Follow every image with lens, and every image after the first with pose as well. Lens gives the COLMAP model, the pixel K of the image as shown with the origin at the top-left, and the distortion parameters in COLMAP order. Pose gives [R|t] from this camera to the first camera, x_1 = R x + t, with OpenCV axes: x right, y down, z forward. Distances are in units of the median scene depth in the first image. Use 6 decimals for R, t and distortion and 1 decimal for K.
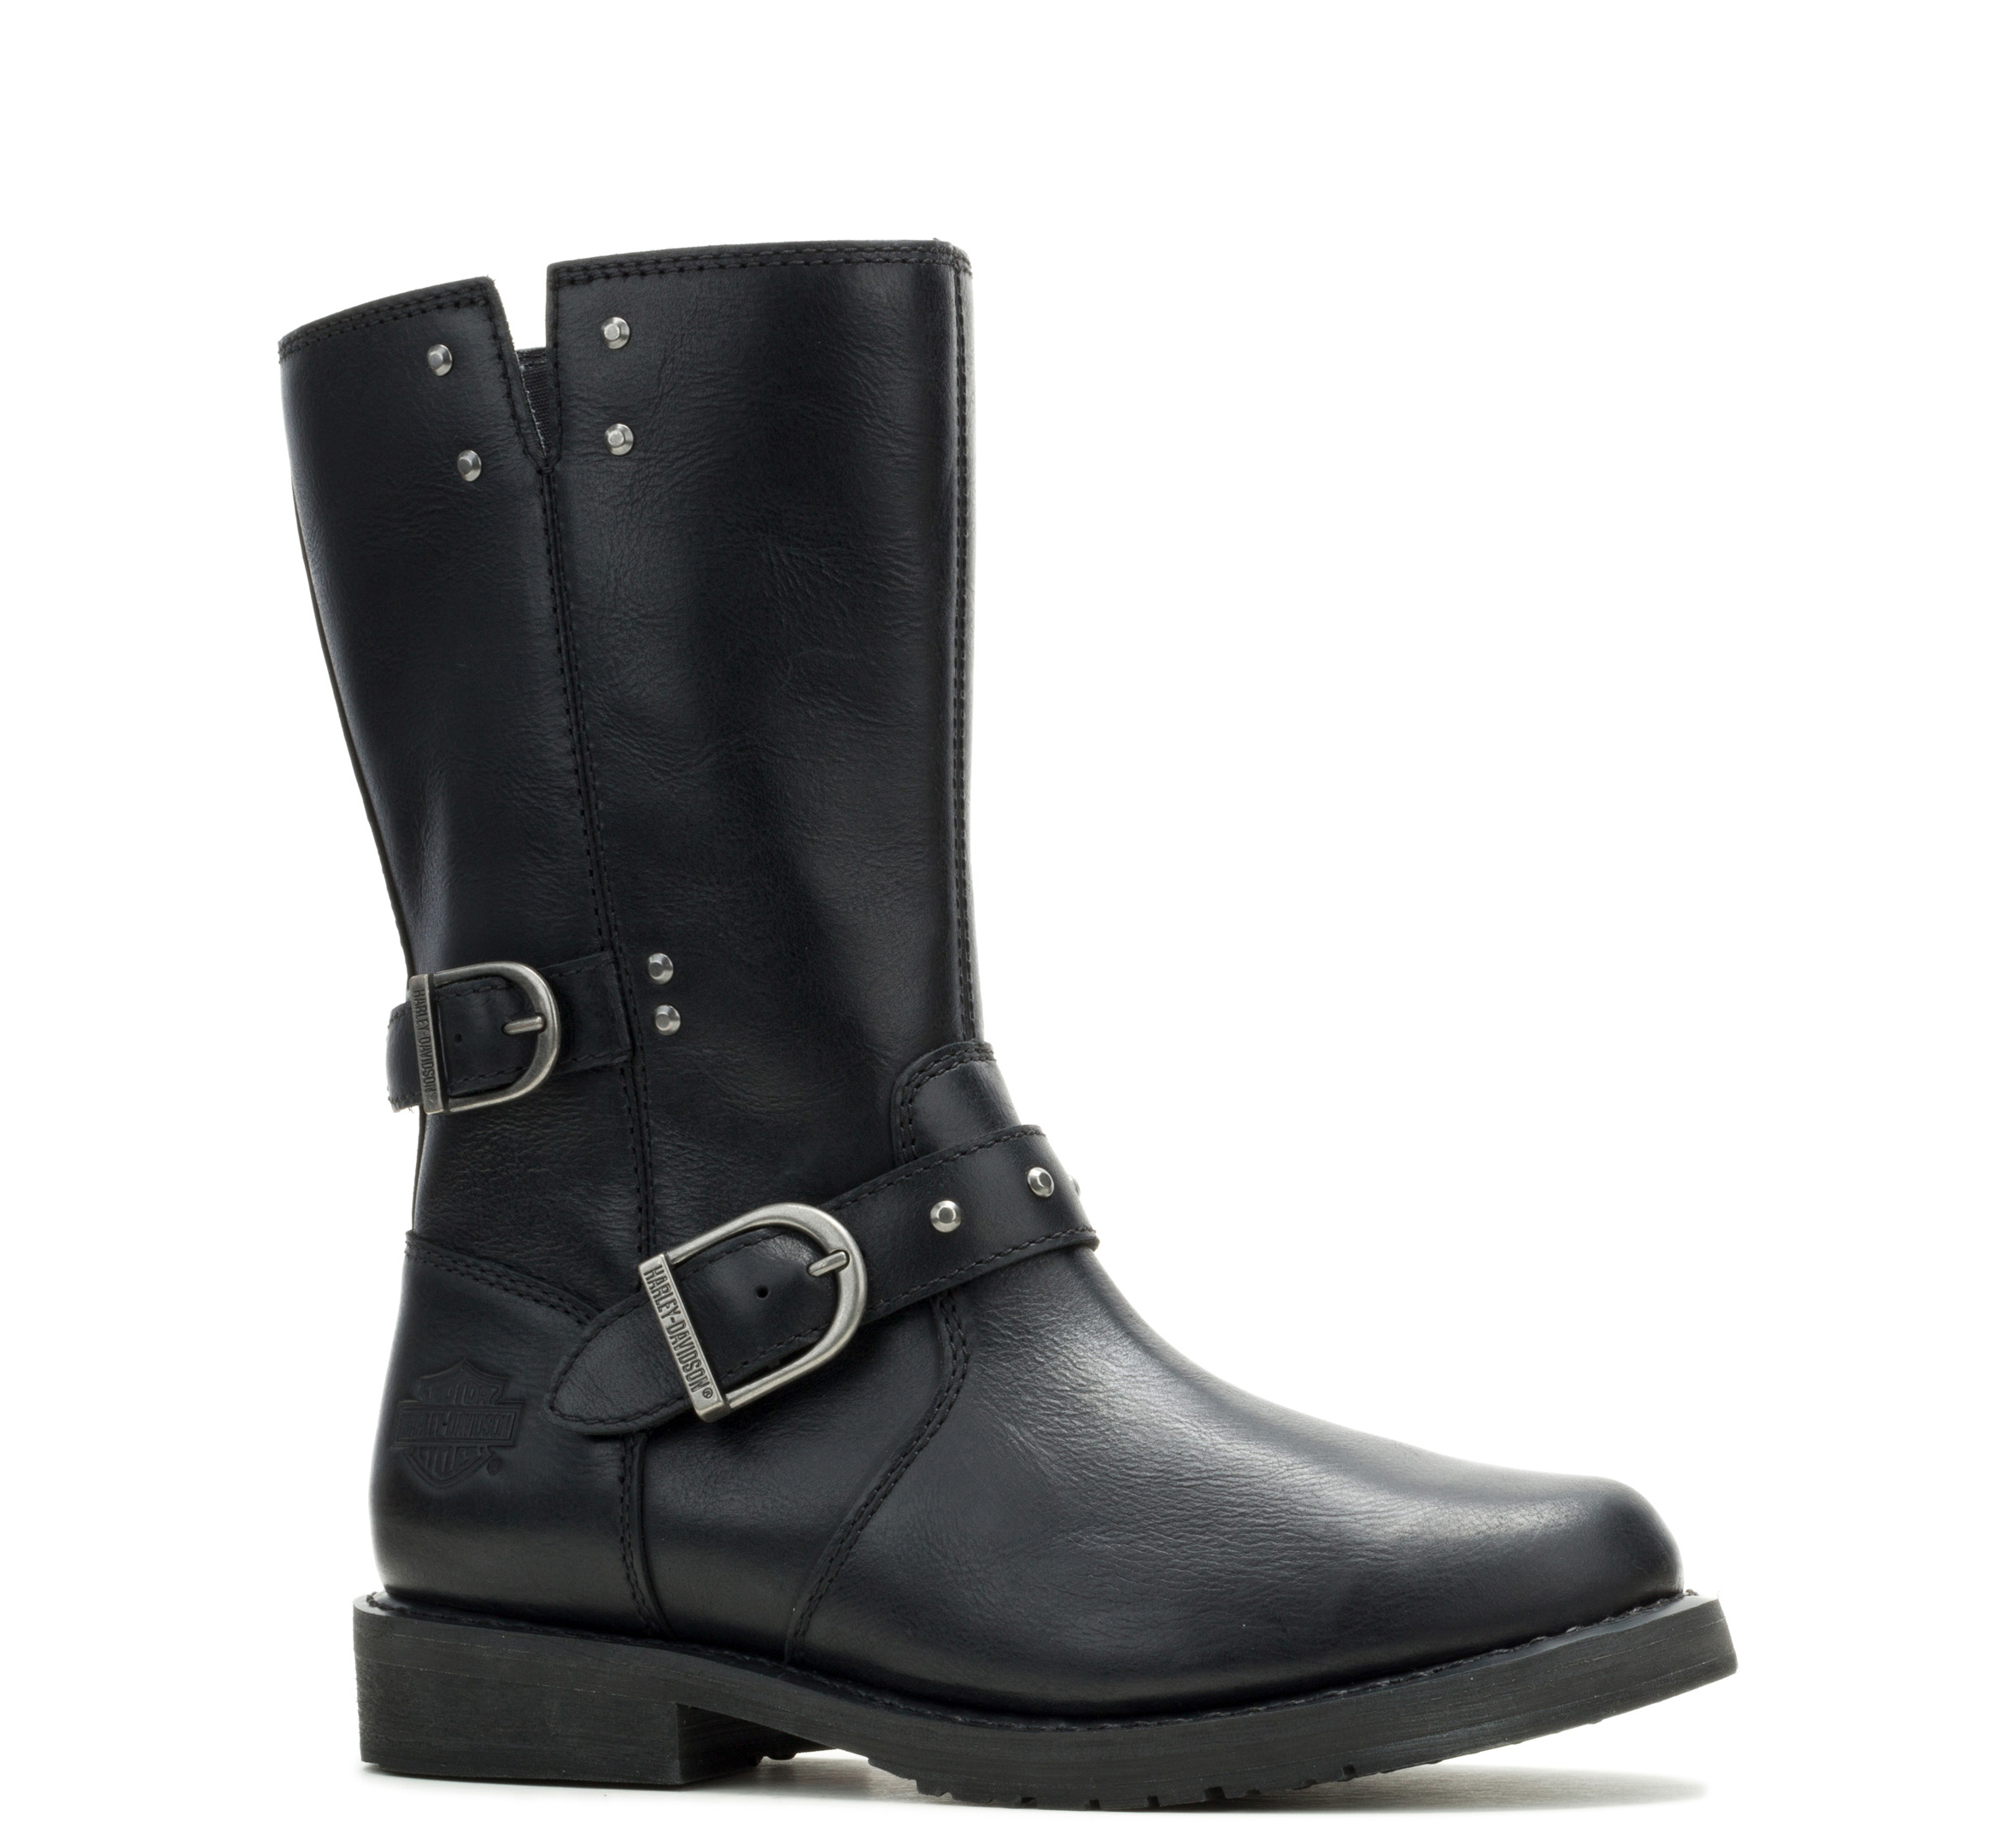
lens RADIAL K [[6616.1, 0, 1008.0], [0, 6616.1, 910.5], [0, 0, 1]] dist [-0.346421, 1.435587]
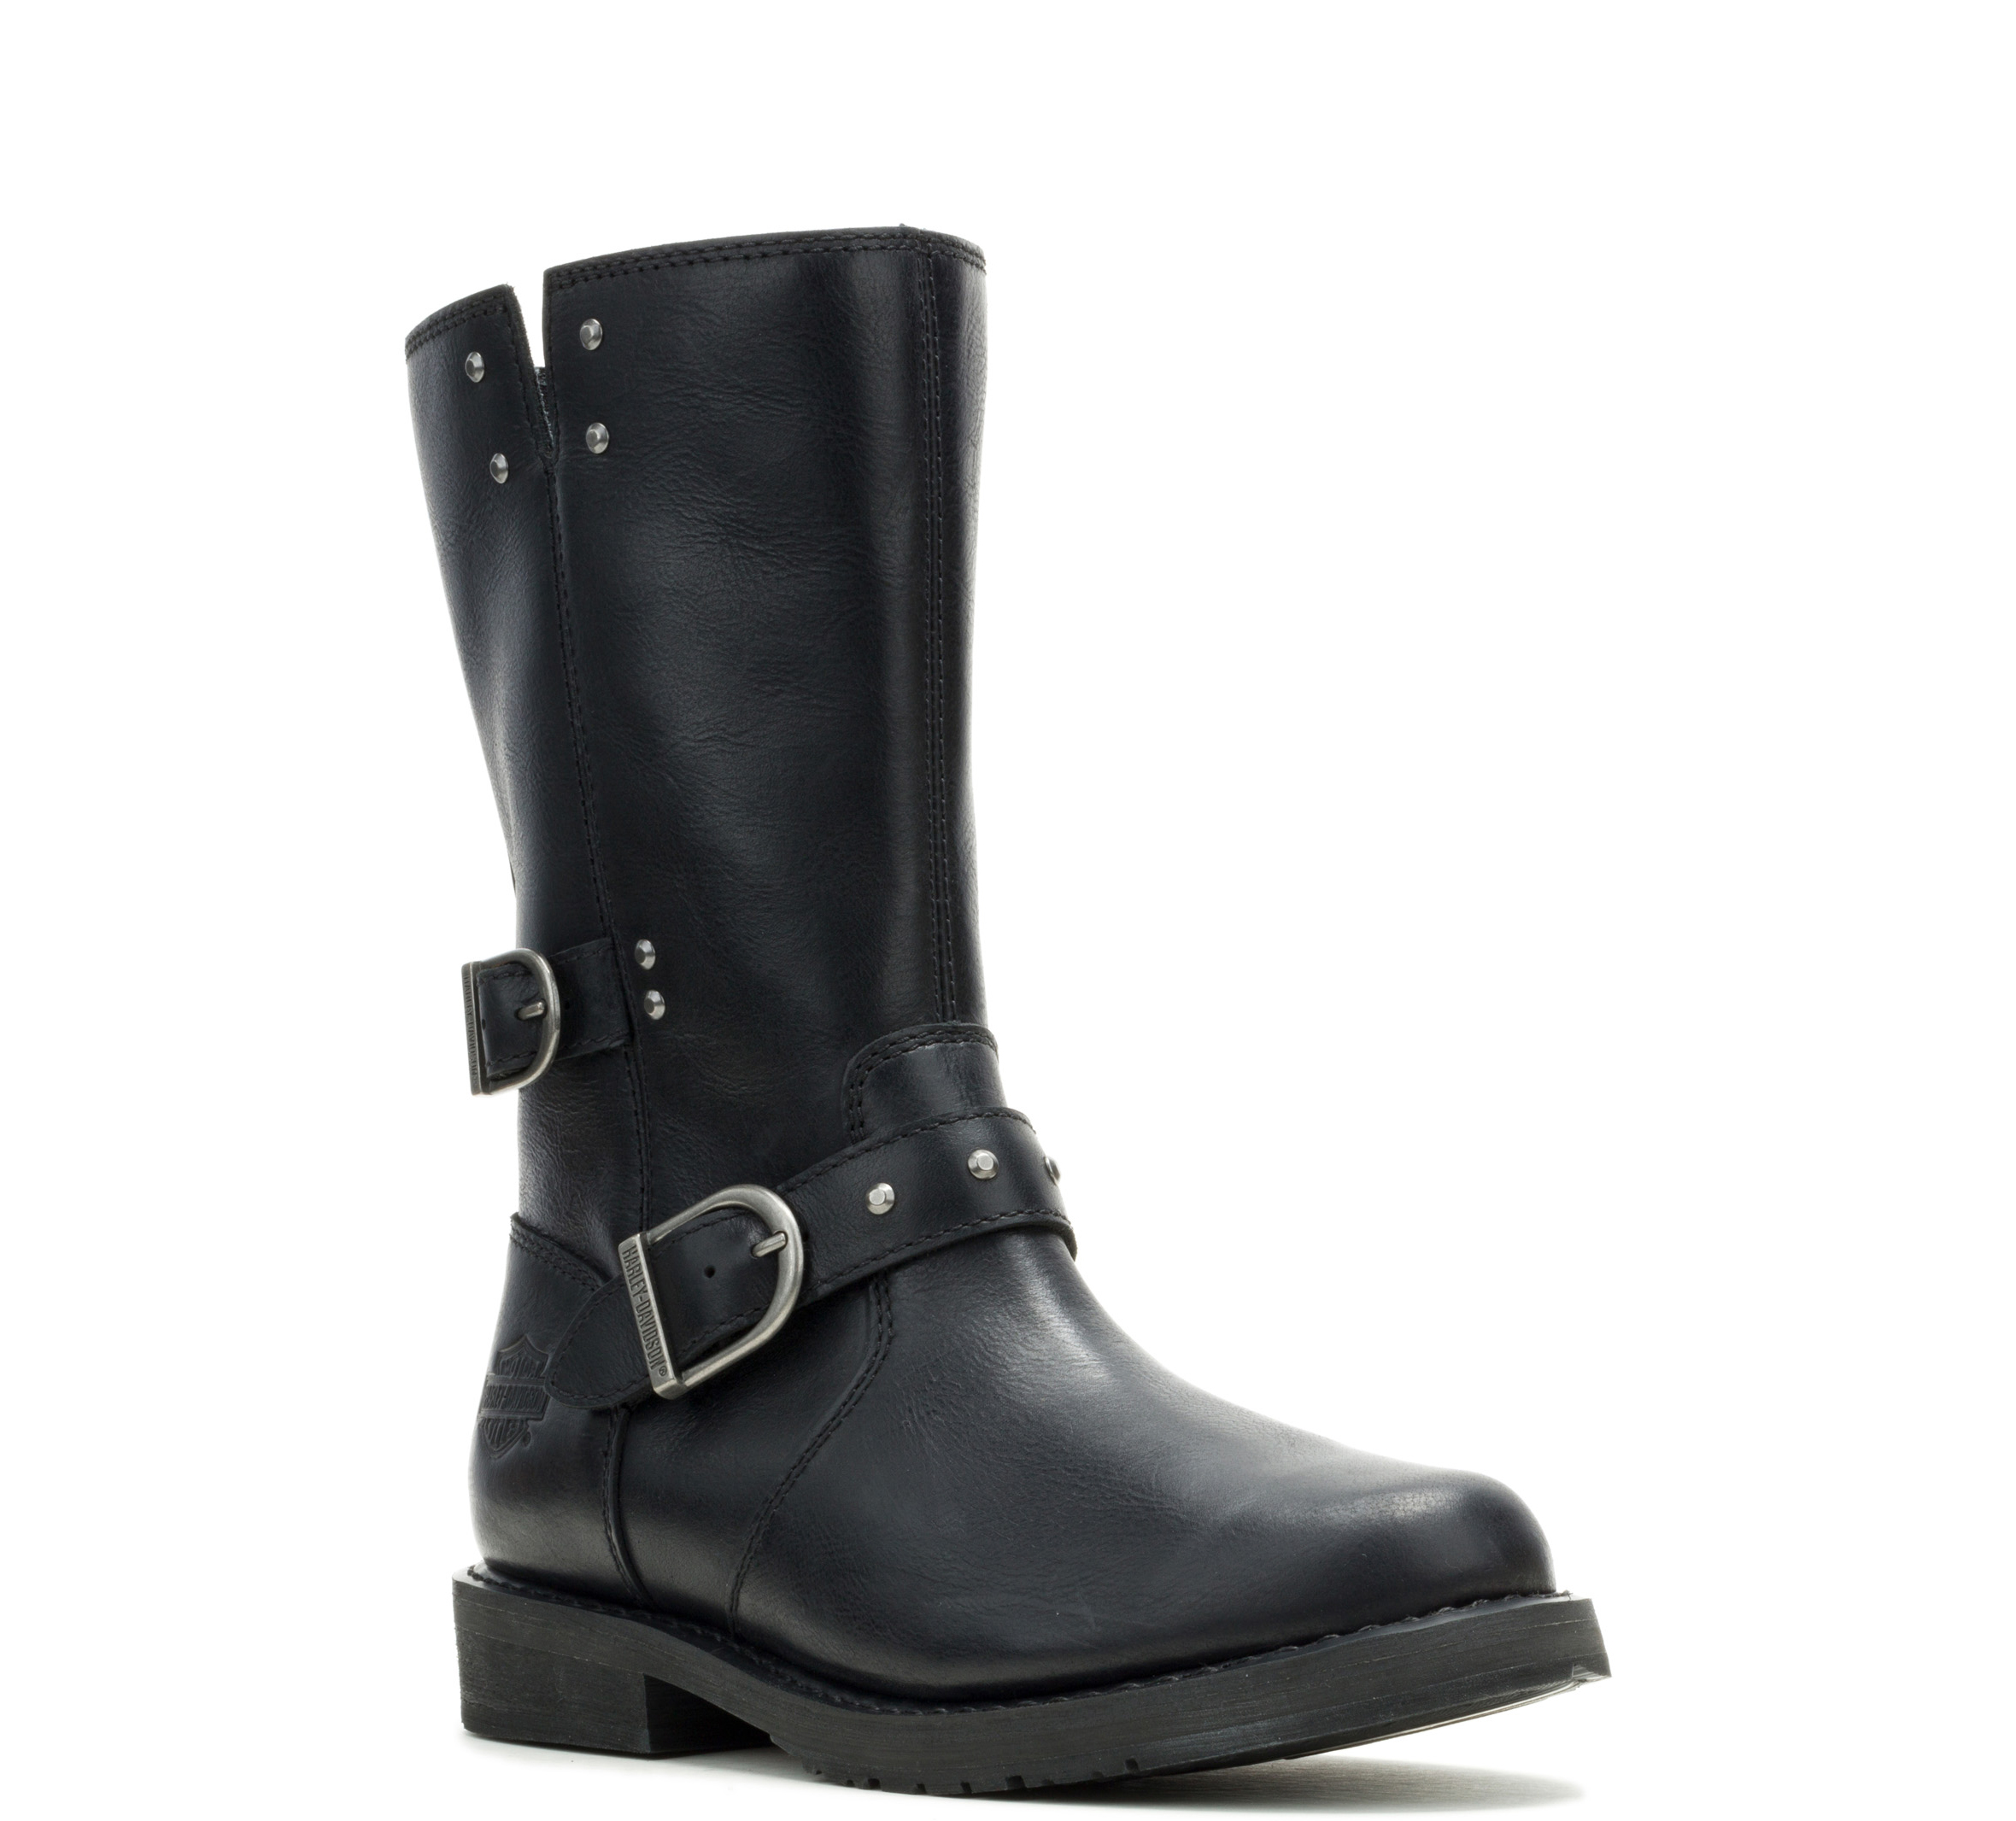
lens RADIAL K [[6616.1, 0, 1008.0], [0, 6616.1, 910.5], [0, 0, 1]] dist [-0.346421, 1.435587]
pose [[0.921718, -0.012840, -0.387648, 0.397854], [0.016430, 0.999847, 0.005949, -0.003184], [0.387513, -0.011852, 0.921788, 0.080986]]
